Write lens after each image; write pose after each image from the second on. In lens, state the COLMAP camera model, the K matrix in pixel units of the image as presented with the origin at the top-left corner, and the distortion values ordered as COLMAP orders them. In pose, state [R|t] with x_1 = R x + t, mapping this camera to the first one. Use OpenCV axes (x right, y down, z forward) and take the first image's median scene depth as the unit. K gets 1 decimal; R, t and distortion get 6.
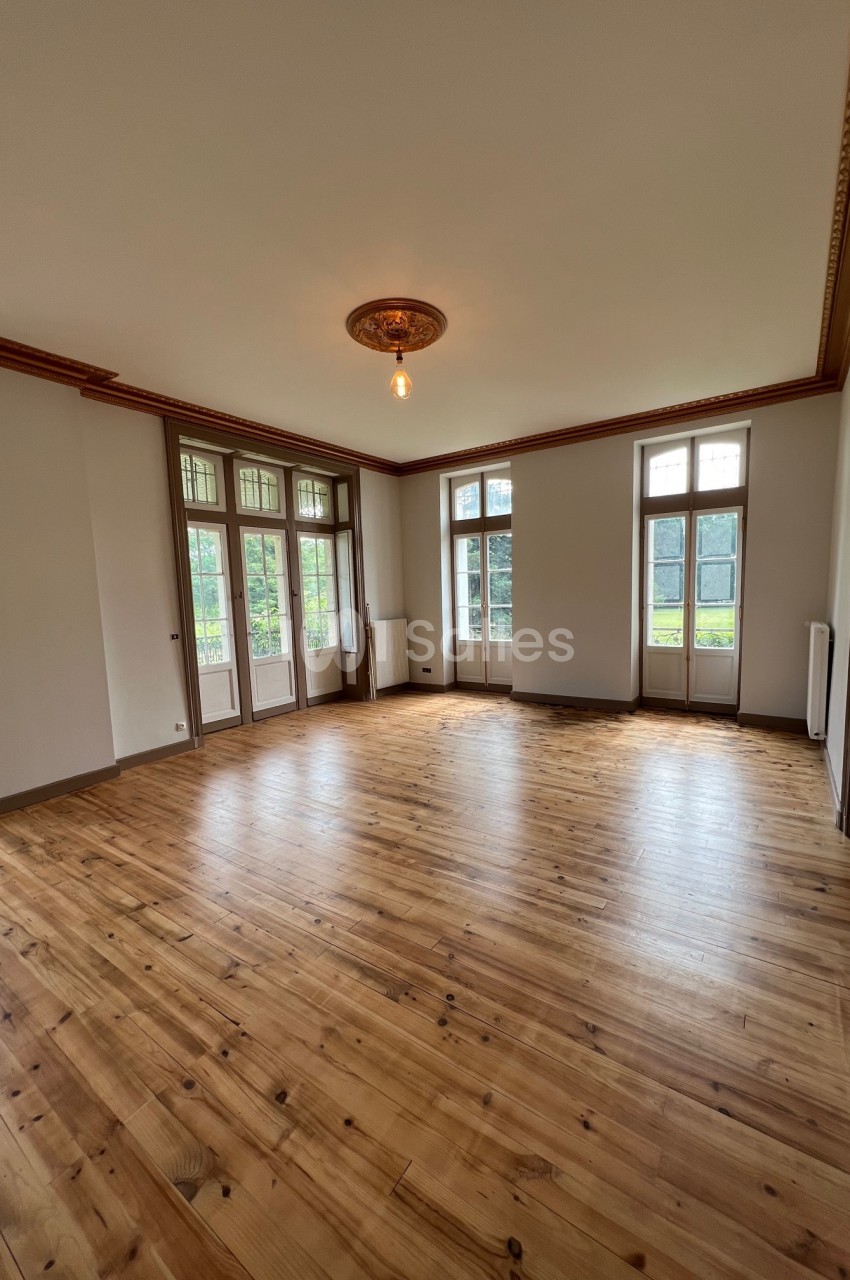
lens RADIAL K [[505.2, 0, 425.0], [0, 505.2, 640.0], [0, 0, 1]] dist [-0.000482, 0.000108]
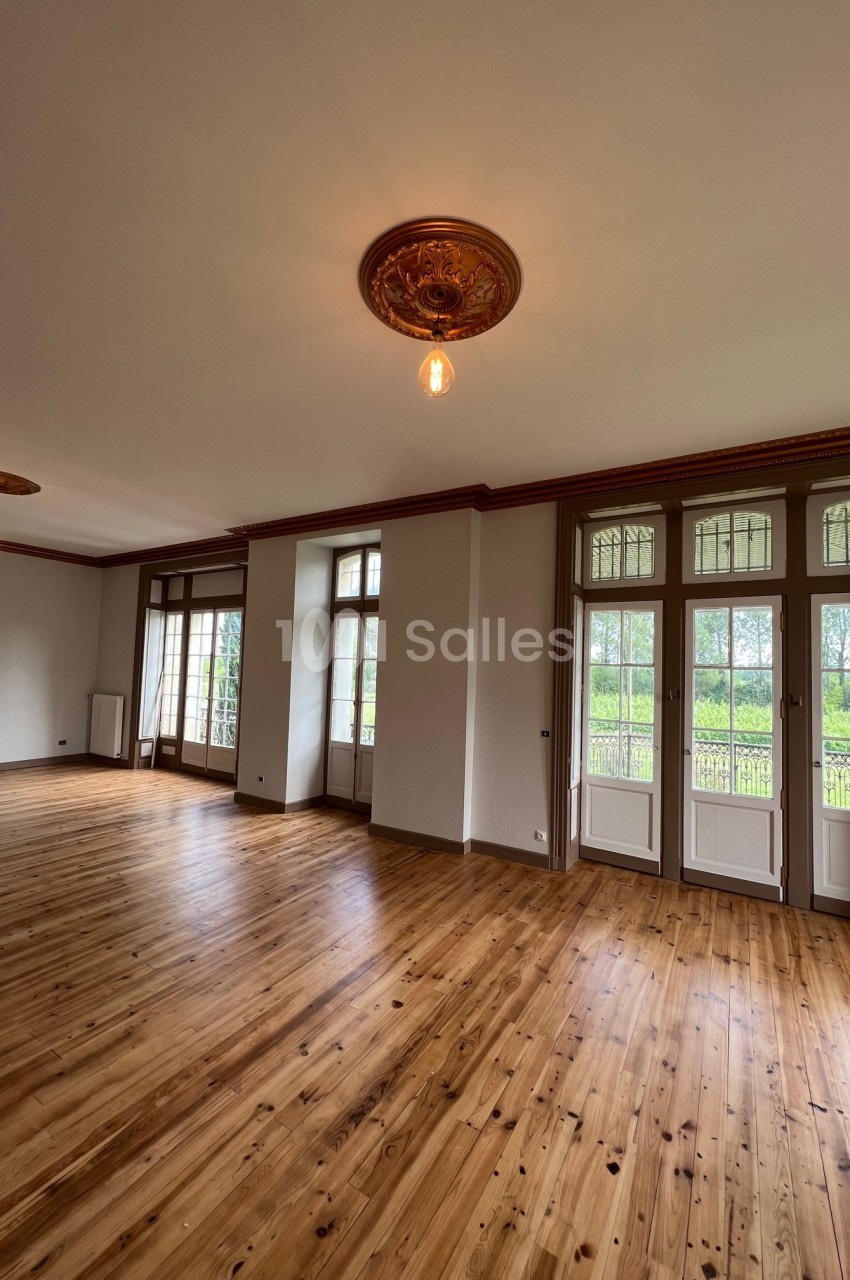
lens RADIAL K [[505.2, 0, 425.0], [0, 505.2, 640.0], [0, 0, 1]] dist [-0.000482, 0.000108]
pose [[0.063260, -0.022732, -0.997738, 0.412854], [-0.128908, 0.991179, -0.030756, -0.121368], [0.989637, 0.130563, 0.059771, 0.738361]]
